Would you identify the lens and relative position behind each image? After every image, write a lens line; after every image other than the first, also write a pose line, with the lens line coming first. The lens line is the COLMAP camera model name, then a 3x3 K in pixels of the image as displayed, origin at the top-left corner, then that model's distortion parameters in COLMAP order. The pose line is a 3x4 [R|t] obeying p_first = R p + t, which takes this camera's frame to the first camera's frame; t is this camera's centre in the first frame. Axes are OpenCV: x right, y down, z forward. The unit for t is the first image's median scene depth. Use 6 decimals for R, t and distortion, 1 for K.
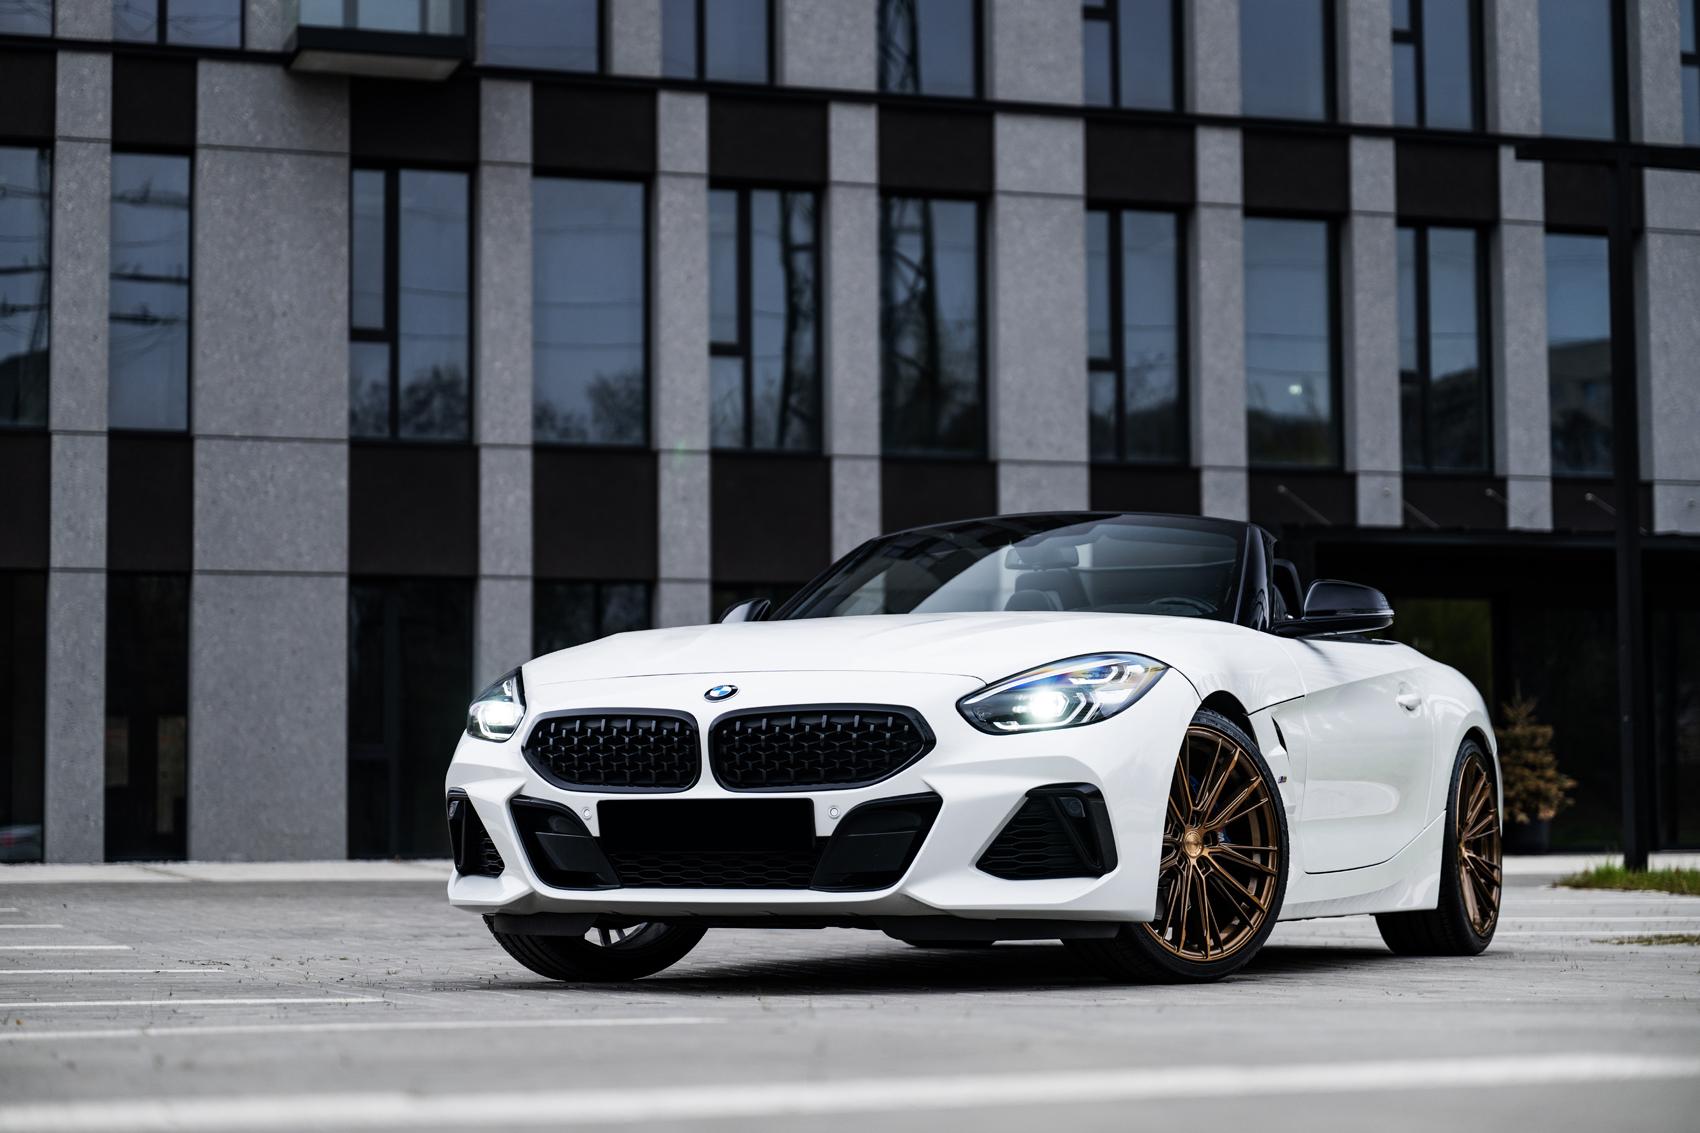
lens RADIAL K [[3507.8, 0, 856.6], [0, 3507.8, 565.4], [0, 0, 1]] dist [-0.010109, 0.000000]
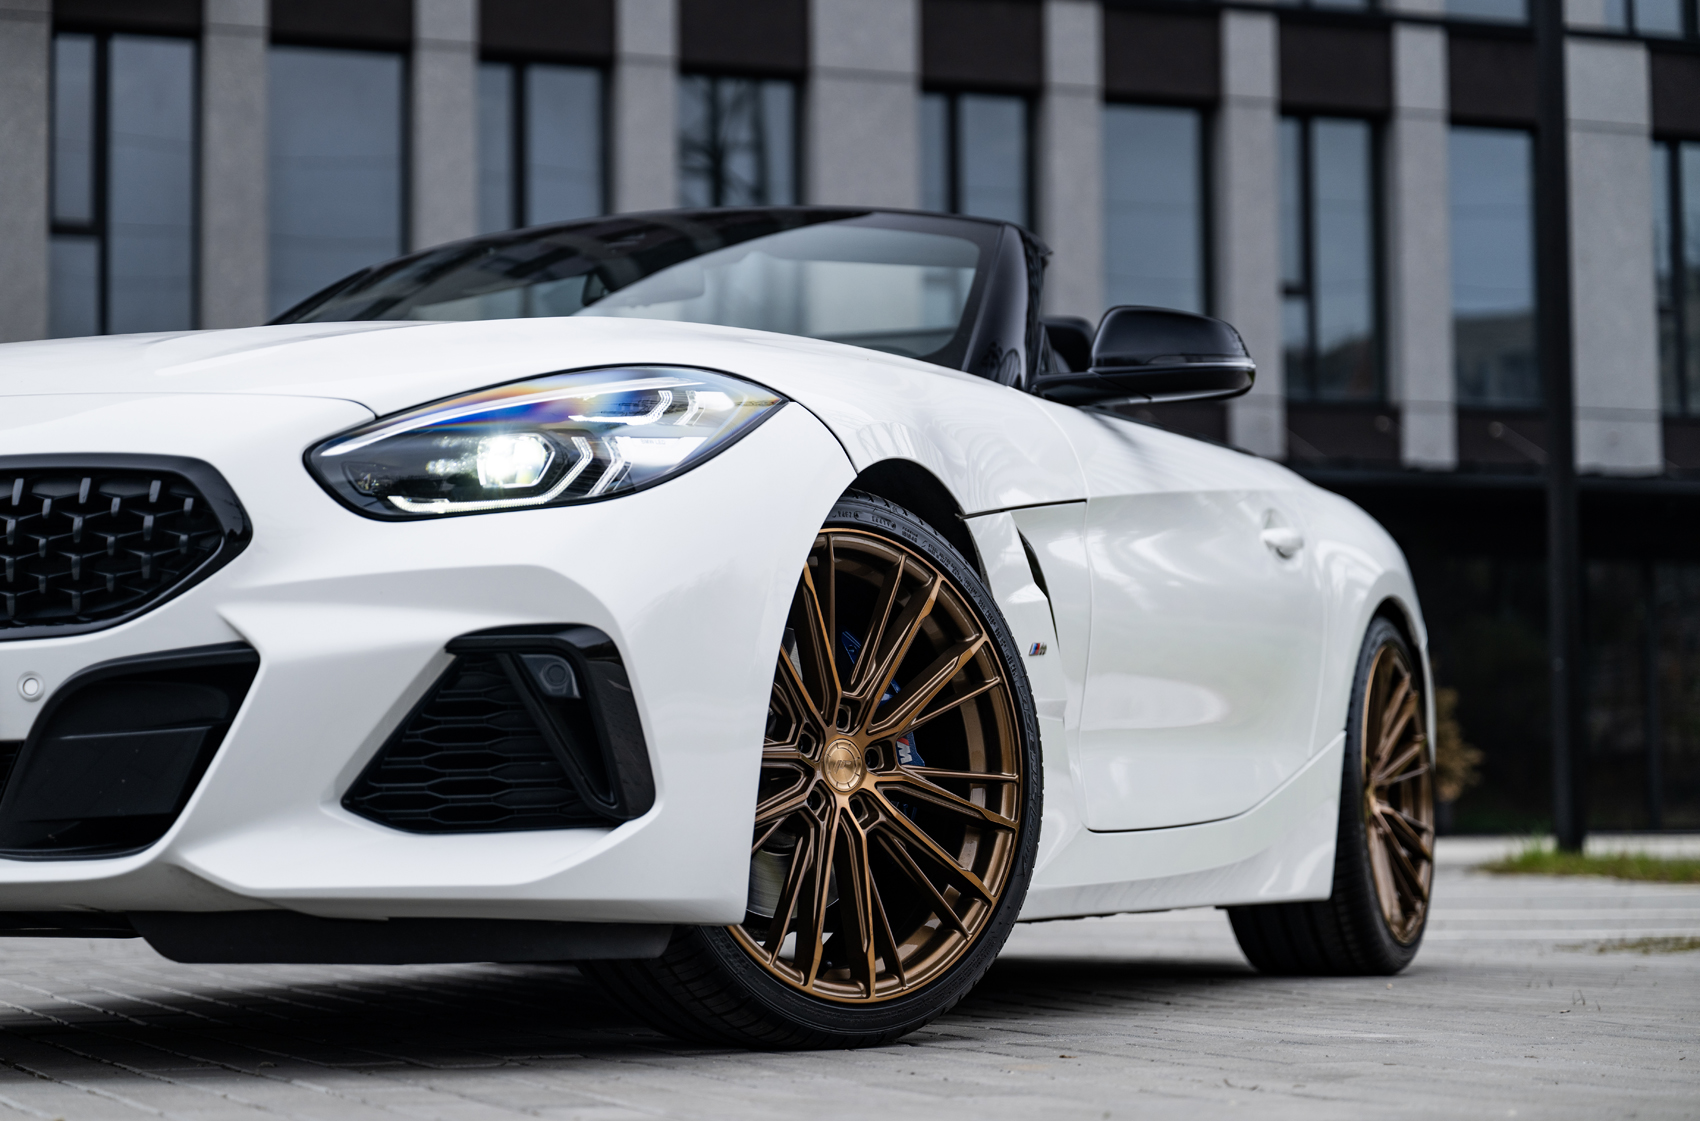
lens RADIAL K [[3507.8, 0, 843.4], [0, 3507.8, 559.3], [0, 0, 1]] dist [-0.010109, 0.000000]
pose [[0.999596, 0.000802, 0.028411, 0.073098], [-0.000786, 1.000000, -0.000583, 0.045157], [-0.028411, 0.000561, 0.999596, 0.450861]]
